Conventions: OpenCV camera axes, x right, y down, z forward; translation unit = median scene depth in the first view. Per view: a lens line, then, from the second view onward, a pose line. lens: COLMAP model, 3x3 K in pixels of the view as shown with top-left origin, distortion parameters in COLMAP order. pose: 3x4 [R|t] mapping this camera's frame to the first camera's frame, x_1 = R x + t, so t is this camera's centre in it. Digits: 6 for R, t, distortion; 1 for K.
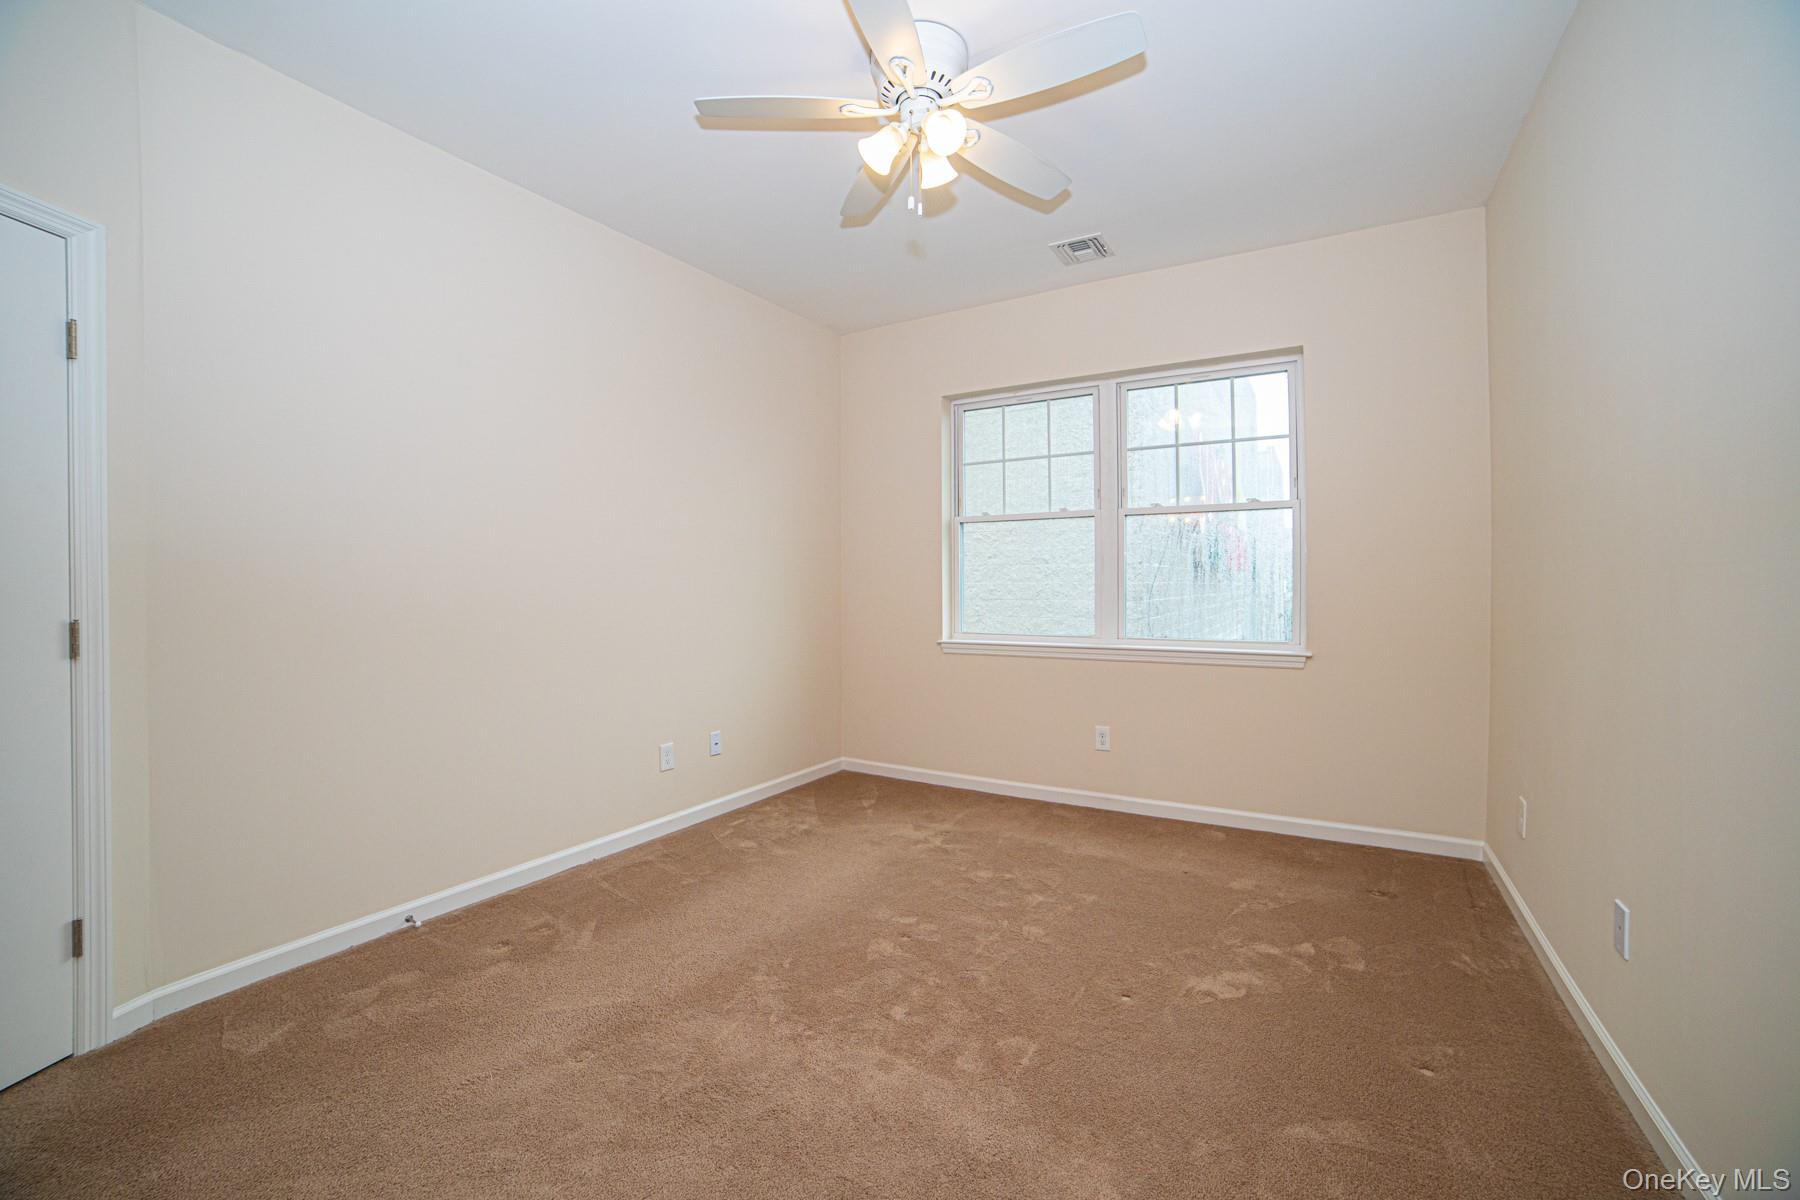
lens RADIAL K [[767.7, 0, 906.0], [0, 767.7, 565.6], [0, 0, 1]] dist [-0.000886, 0.000151]
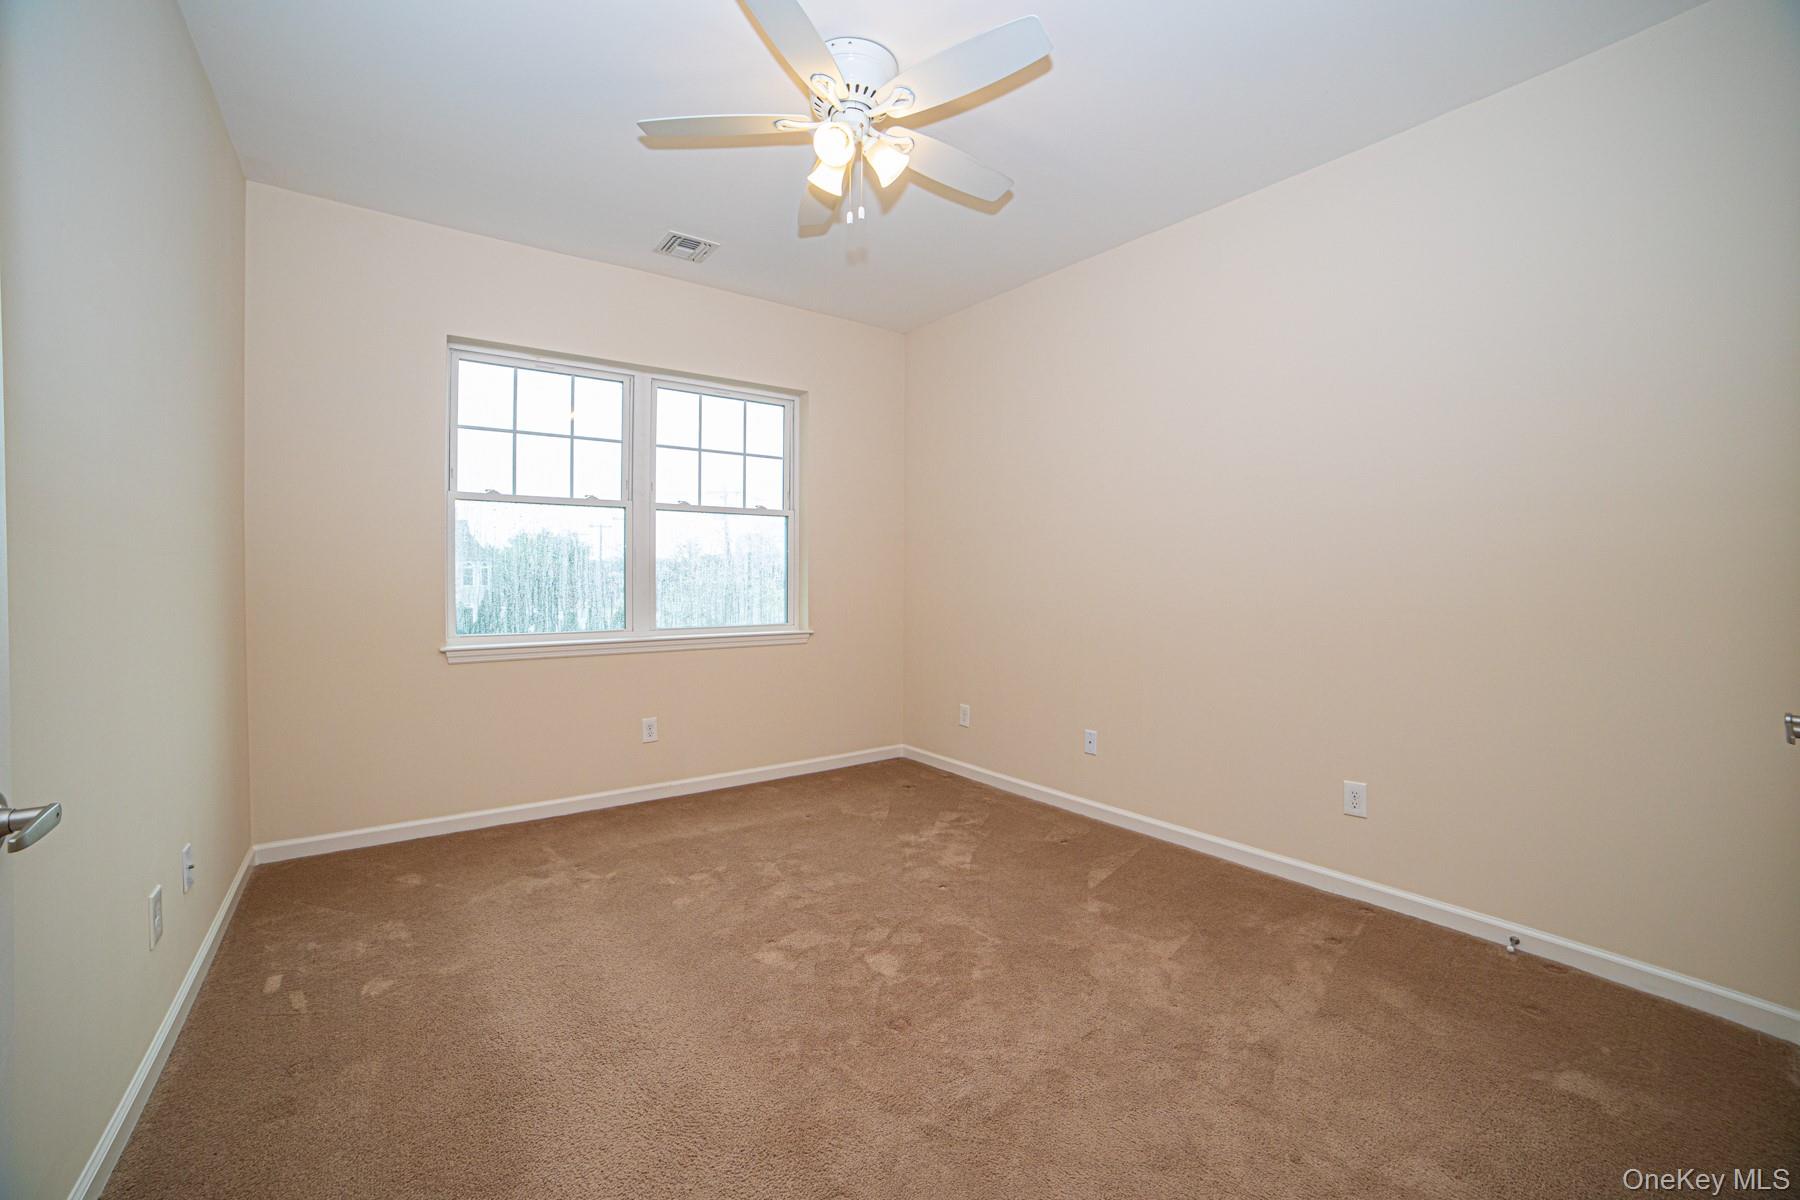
lens RADIAL K [[767.7, 0, 906.0], [0, 767.7, 565.6], [0, 0, 1]] dist [-0.000886, 0.000151]
pose [[0.394954, 0.017923, 0.918526, -0.546961], [-0.024165, 0.999666, -0.009116, 0.011278], [-0.918383, -0.018596, 0.395255, 0.306948]]
